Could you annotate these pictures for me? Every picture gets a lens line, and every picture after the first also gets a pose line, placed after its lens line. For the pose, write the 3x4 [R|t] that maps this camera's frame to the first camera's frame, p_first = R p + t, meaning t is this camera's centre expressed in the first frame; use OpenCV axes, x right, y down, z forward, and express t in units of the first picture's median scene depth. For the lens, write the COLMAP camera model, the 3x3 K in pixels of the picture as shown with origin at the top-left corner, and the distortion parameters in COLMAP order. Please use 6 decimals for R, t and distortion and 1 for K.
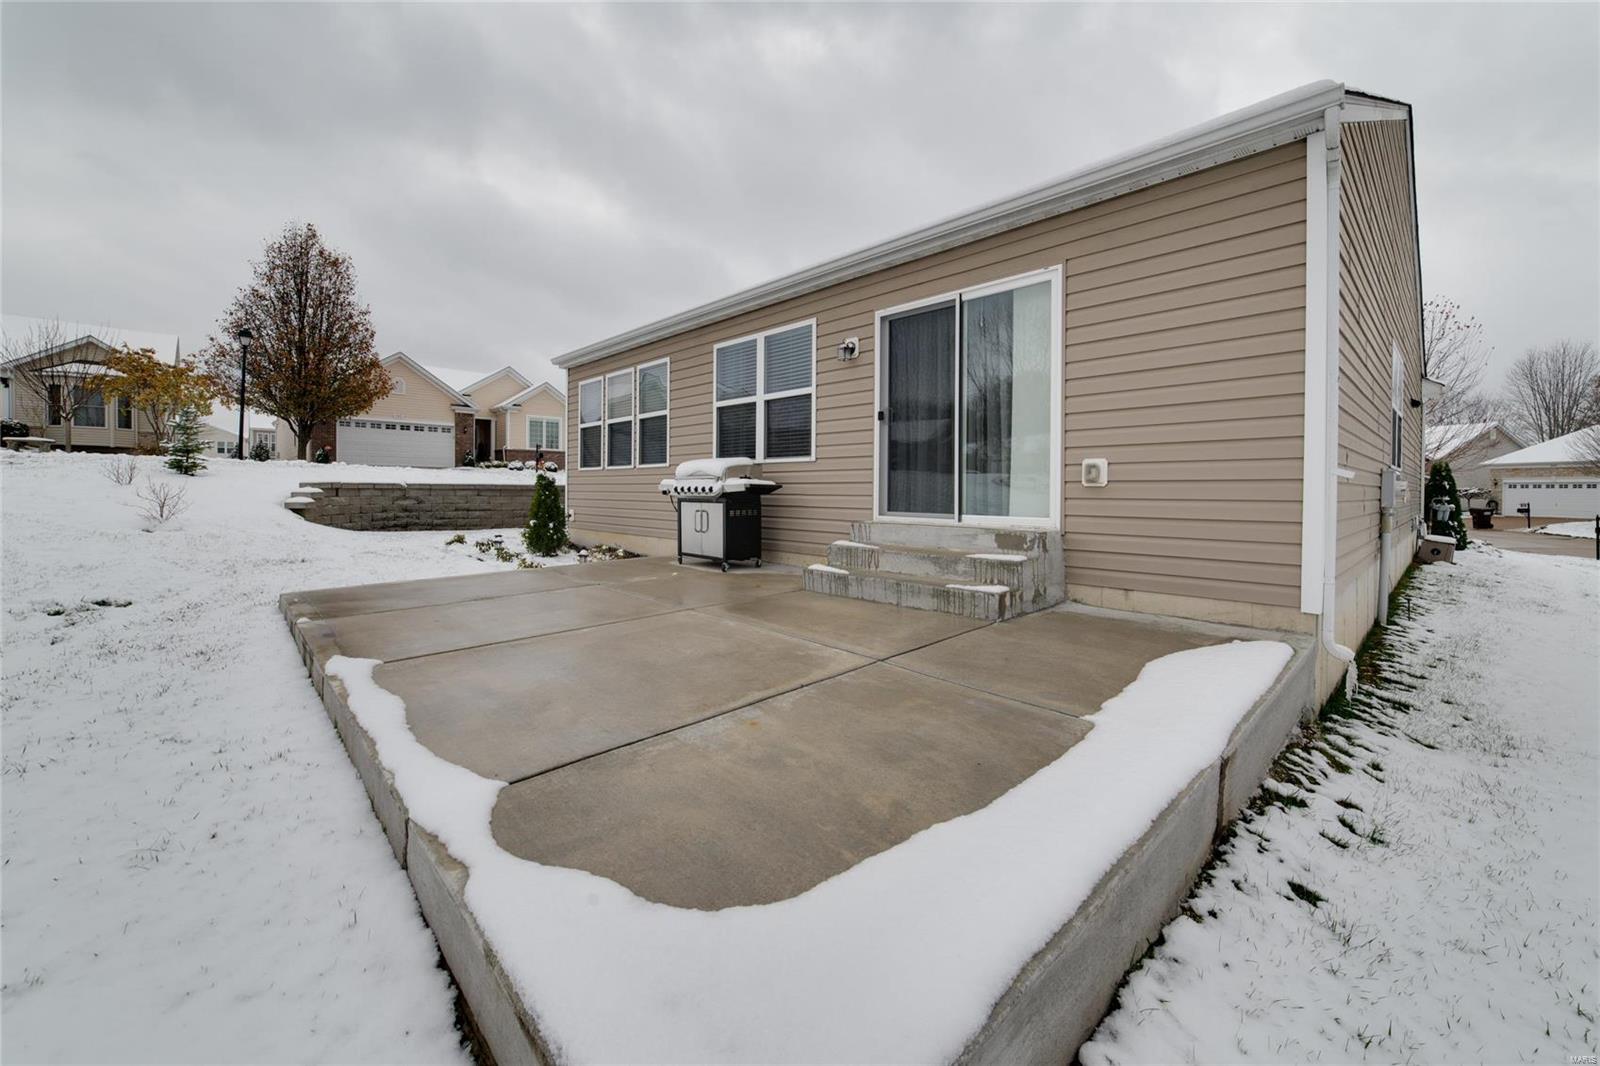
lens RADIAL K [[624.0, 0, 812.1], [0, 624.0, 492.7], [0, 0, 1]] dist [-0.007126, 0.002335]
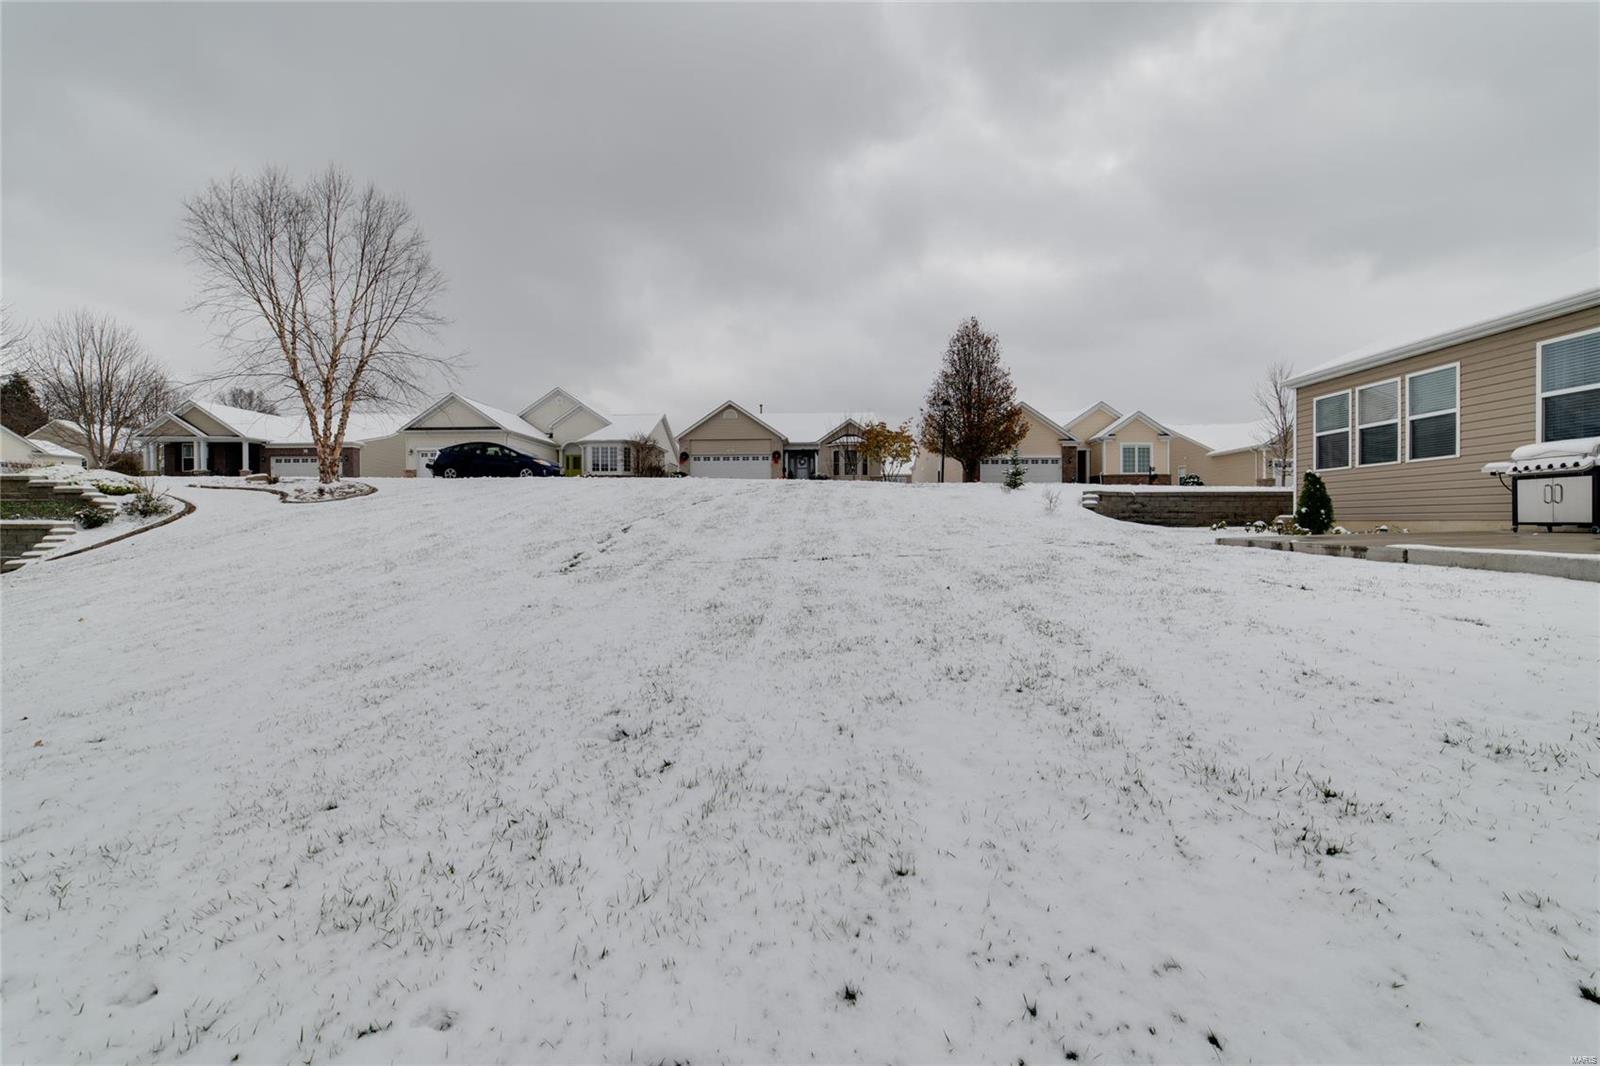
lens RADIAL K [[624.0, 0, 809.5], [0, 624.0, 526.1], [0, 0, 1]] dist [-0.007126, 0.002335]
pose [[0.711362, -0.005586, -0.702804, -0.327357], [0.005975, 0.999980, -0.001901, 0.093042], [0.702801, -0.002847, 0.711381, -0.761434]]
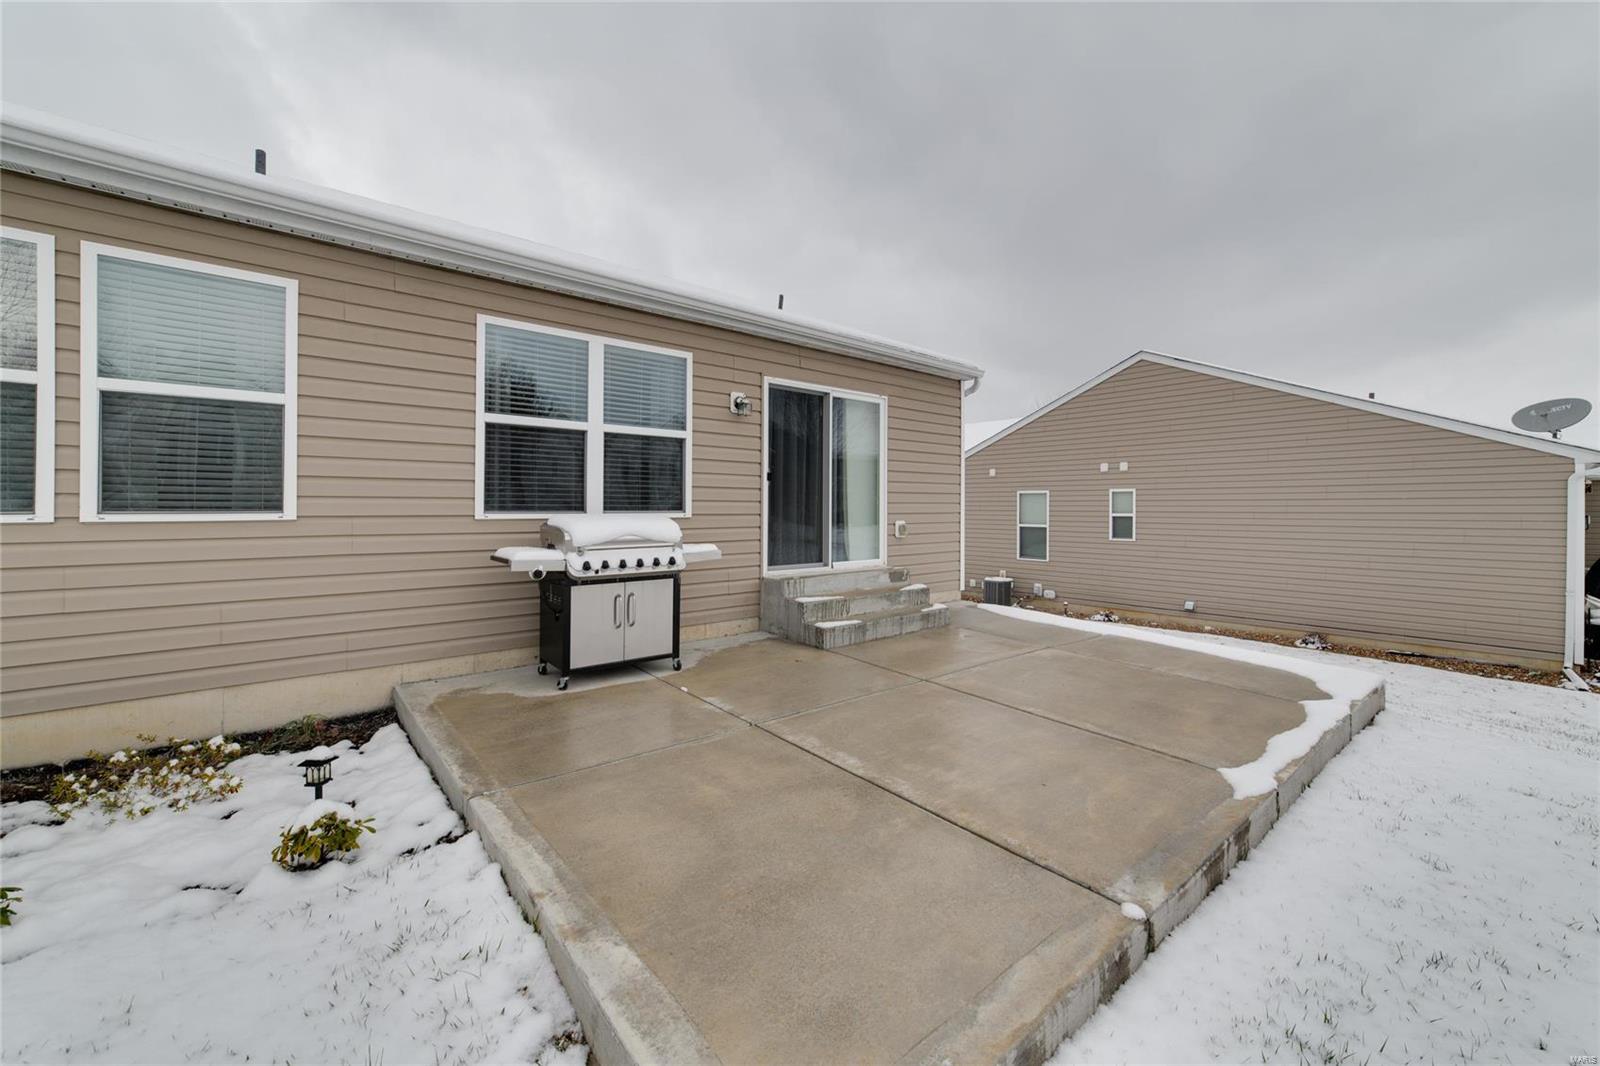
lens RADIAL K [[624.0, 0, 794.9], [0, 624.0, 508.3], [0, 0, 1]] dist [-0.007126, 0.002335]
pose [[0.082798, -0.004740, 0.996555, -0.764892], [0.004335, 0.999981, 0.004396, -0.060356], [-0.996557, 0.003957, 0.082817, 0.706519]]
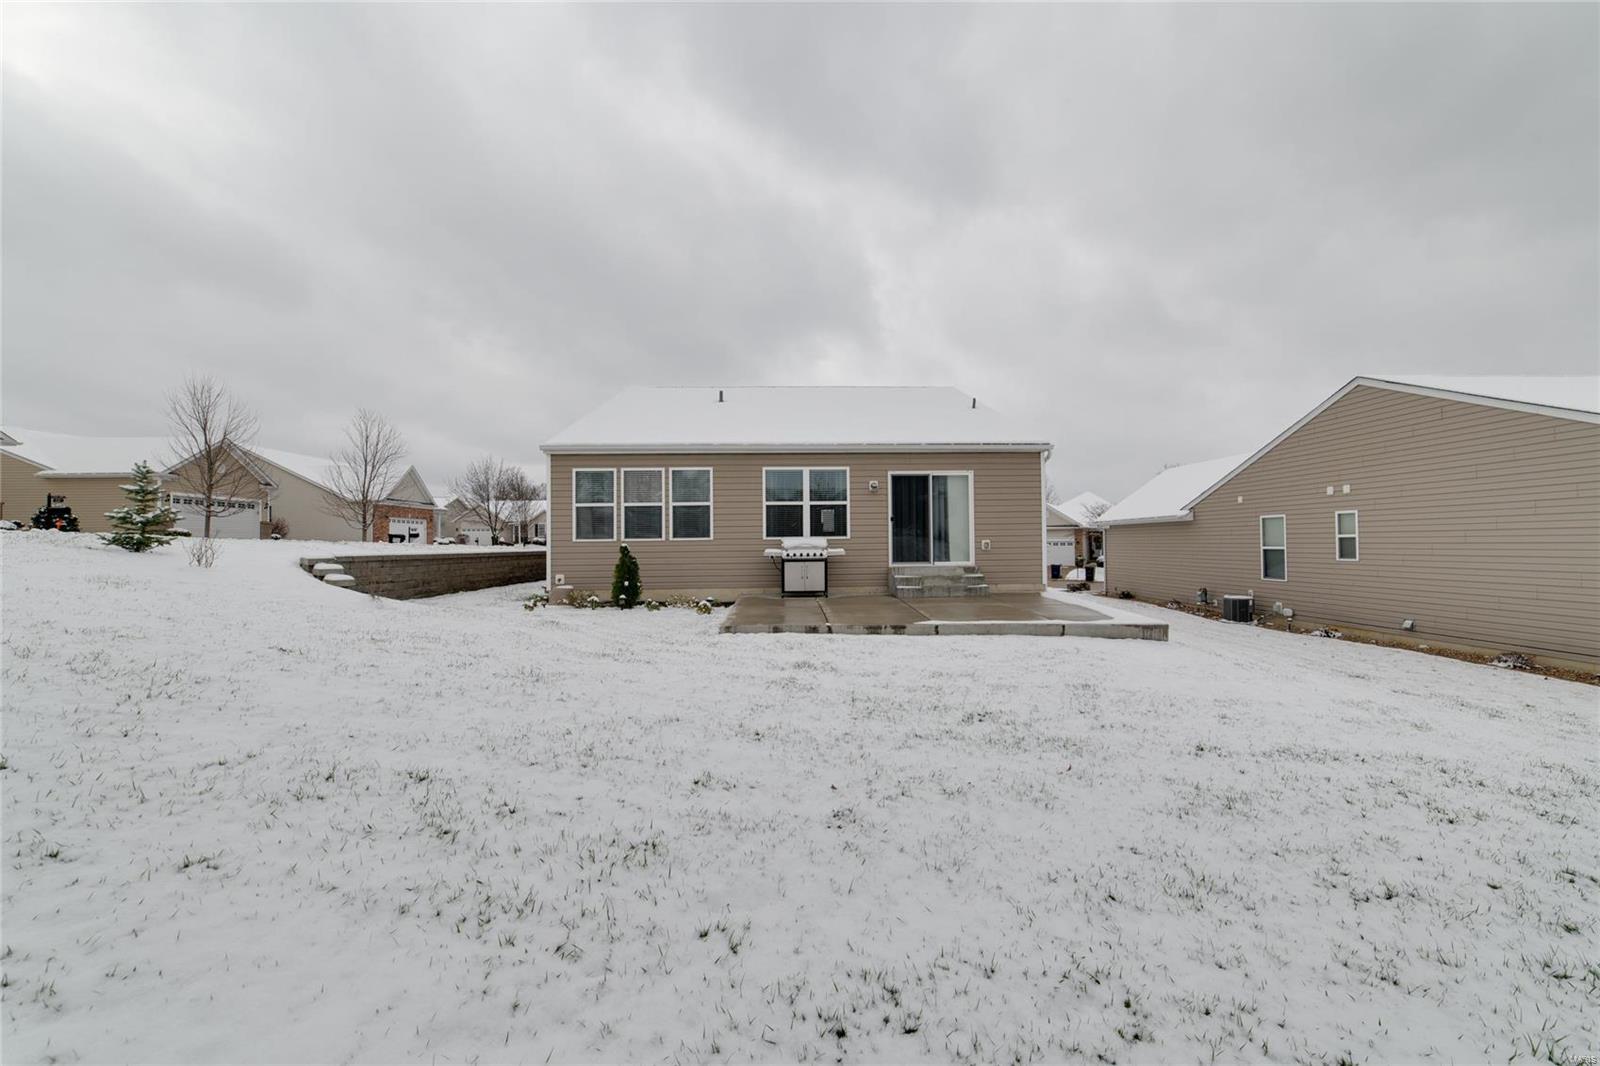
lens RADIAL K [[624.0, 0, 803.6], [0, 624.0, 532.0], [0, 0, 1]] dist [-0.007126, 0.002335]
pose [[0.670135, 0.001545, 0.742237, -1.412069], [0.018563, 0.999650, -0.018840, -0.033687], [-0.742007, 0.026404, 0.669872, -0.199581]]
